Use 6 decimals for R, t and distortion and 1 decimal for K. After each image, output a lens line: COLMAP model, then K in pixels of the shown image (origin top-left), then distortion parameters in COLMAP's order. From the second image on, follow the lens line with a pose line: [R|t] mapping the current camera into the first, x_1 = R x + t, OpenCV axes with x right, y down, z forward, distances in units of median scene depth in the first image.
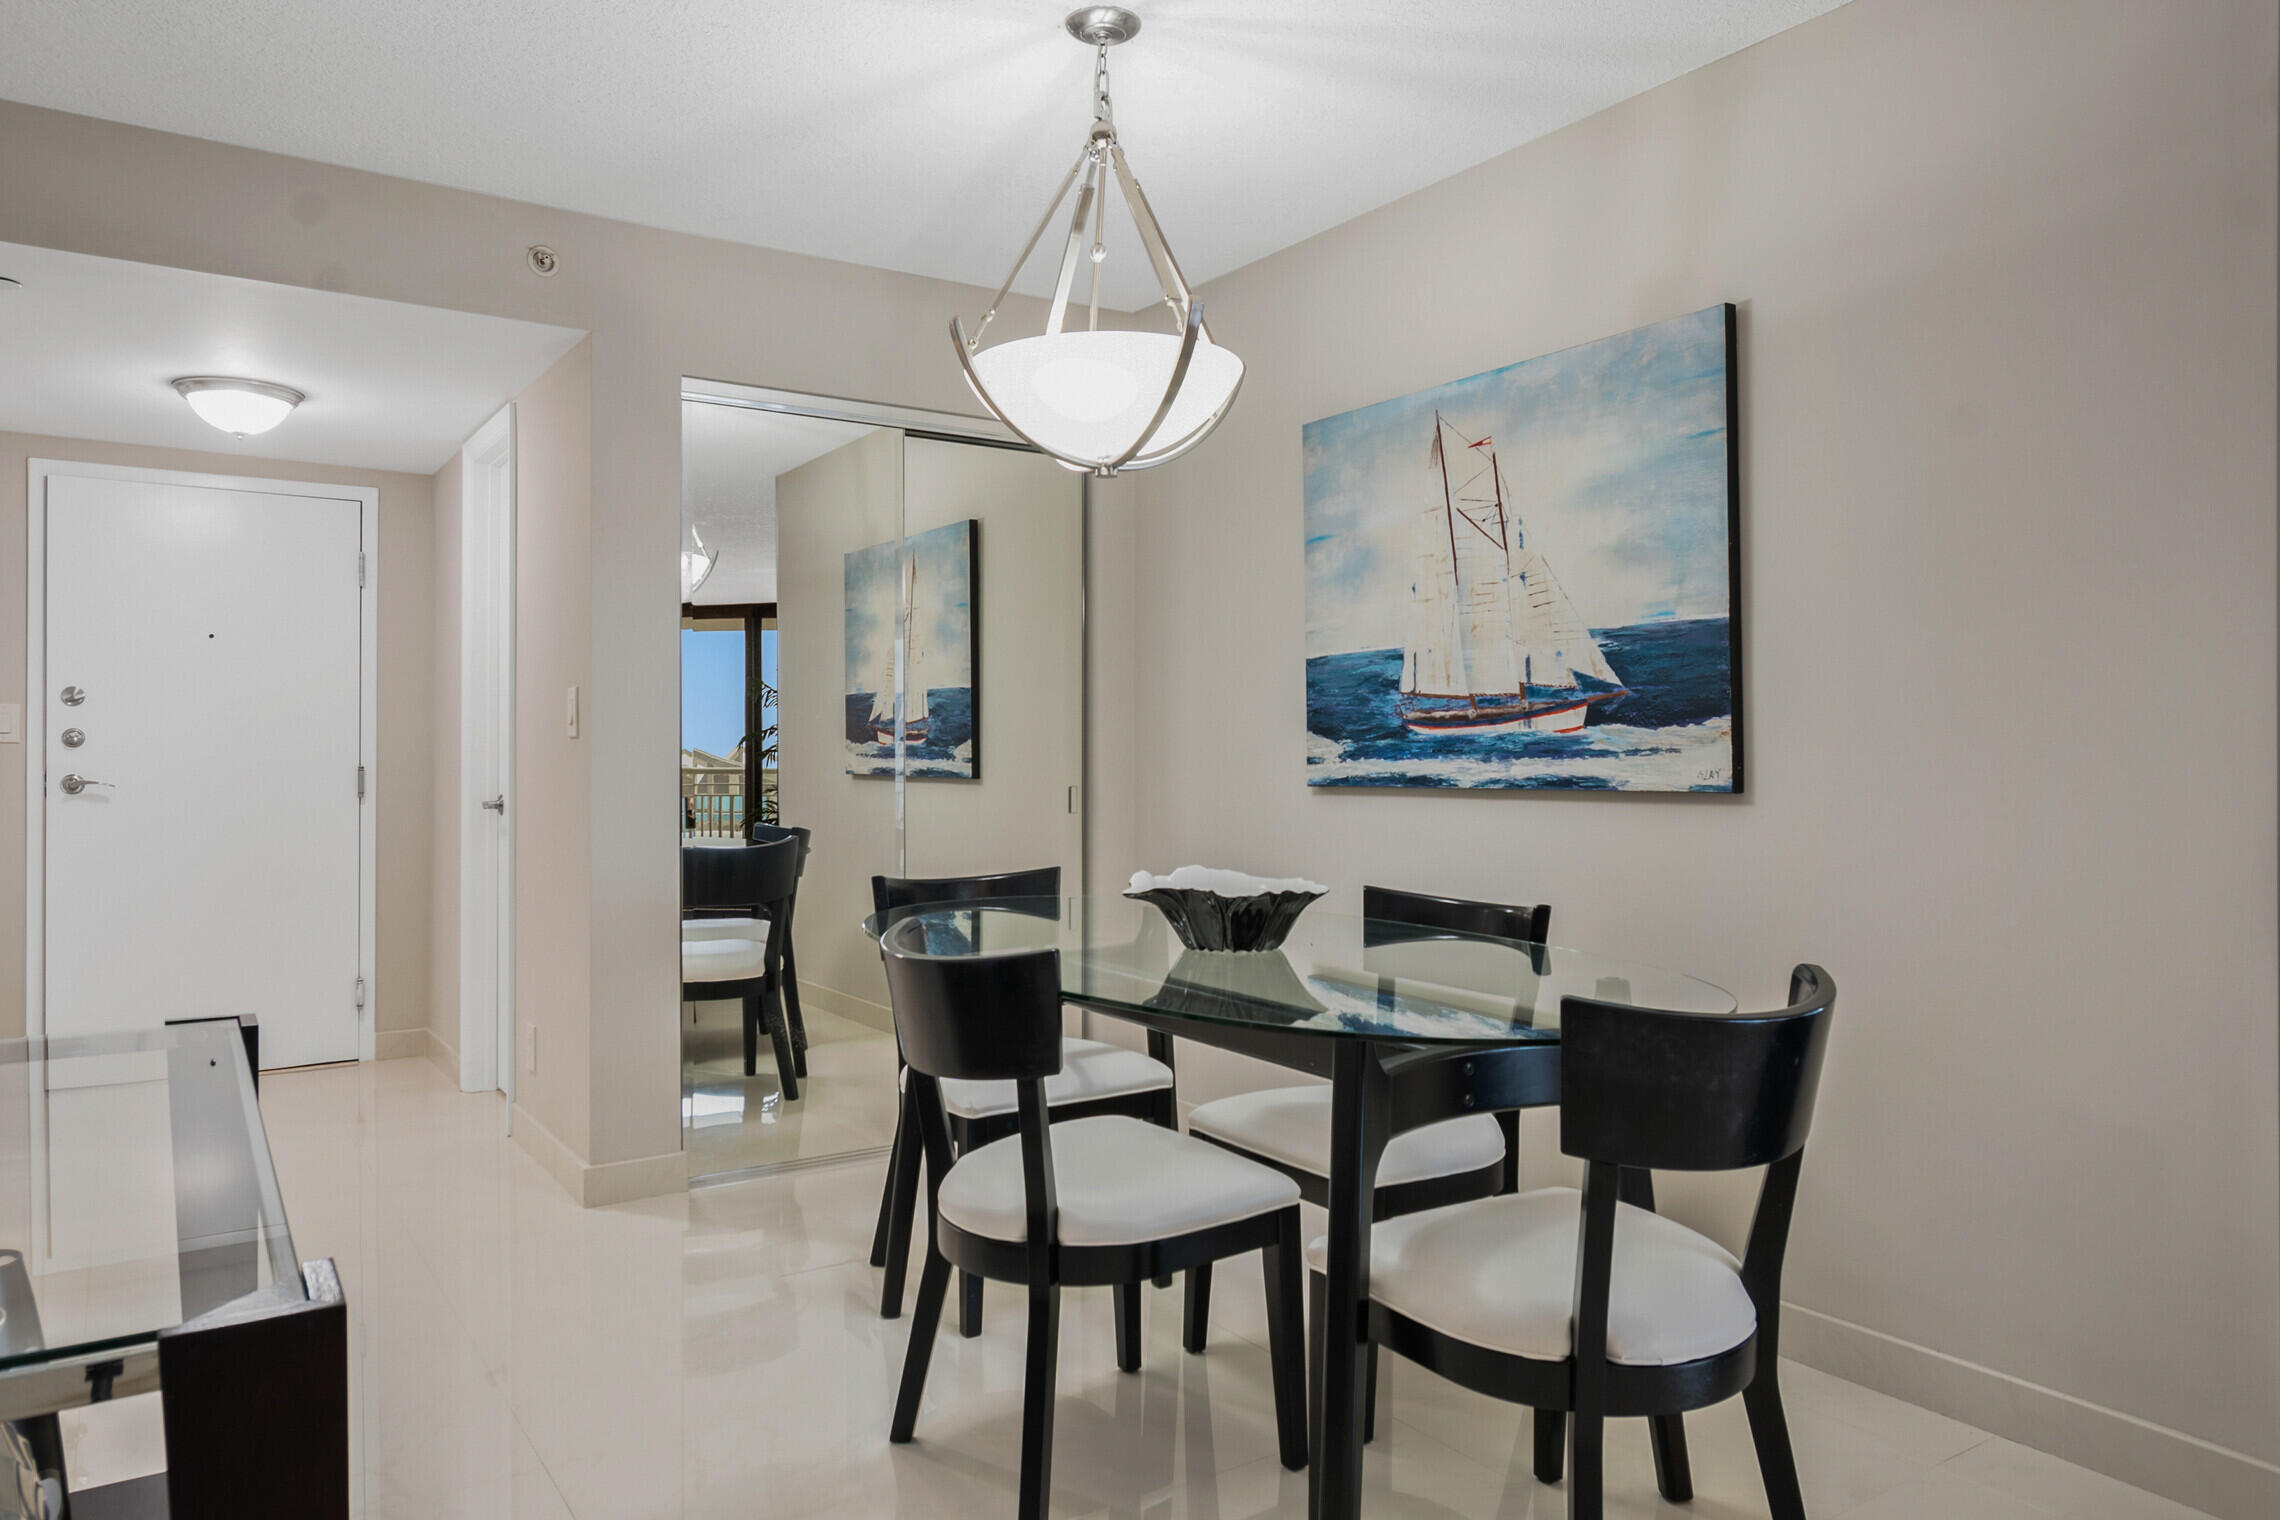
lens RADIAL K [[1486.7, 0, 1149.0], [0, 1486.7, 748.1], [0, 0, 1]] dist [-0.003708, -0.001282]
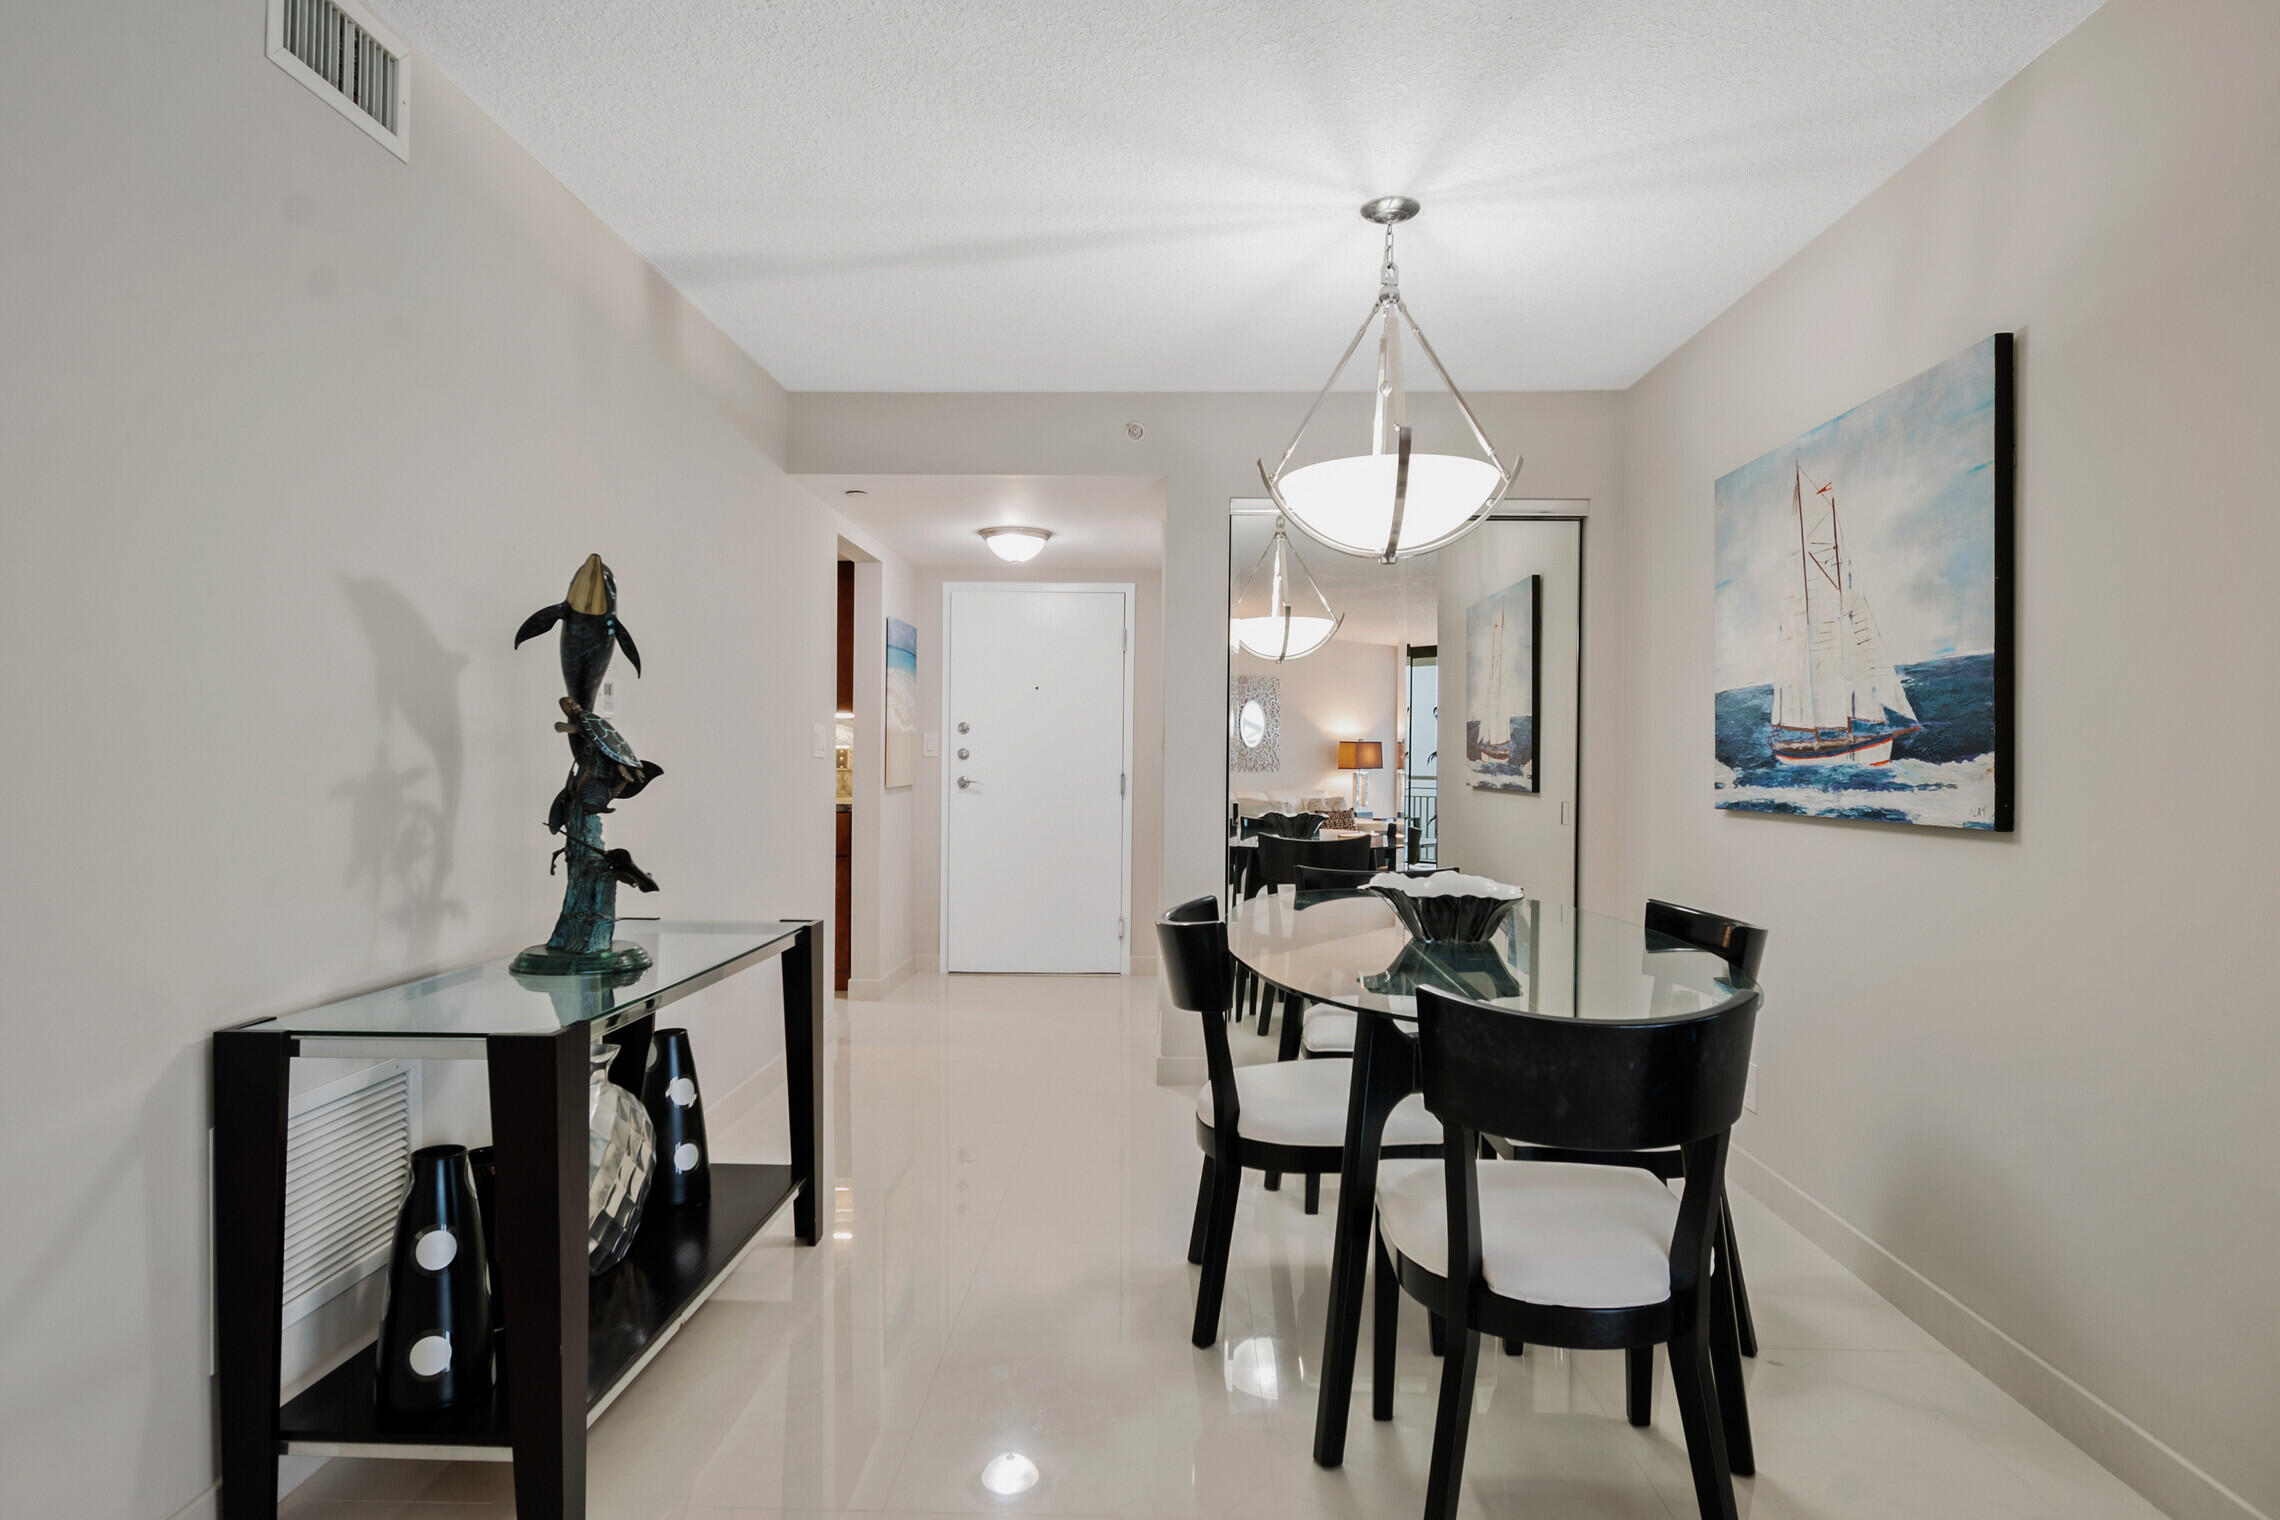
lens RADIAL K [[1278.3, 0, 1181.2], [0, 1278.3, 771.4], [0, 0, 1]] dist [-0.002366, -0.000836]
pose [[0.819102, 0.015165, -0.573448, 0.383012], [-0.007715, 0.999851, 0.015421, -0.016080], [0.573597, -0.008207, 0.819097, -0.004736]]
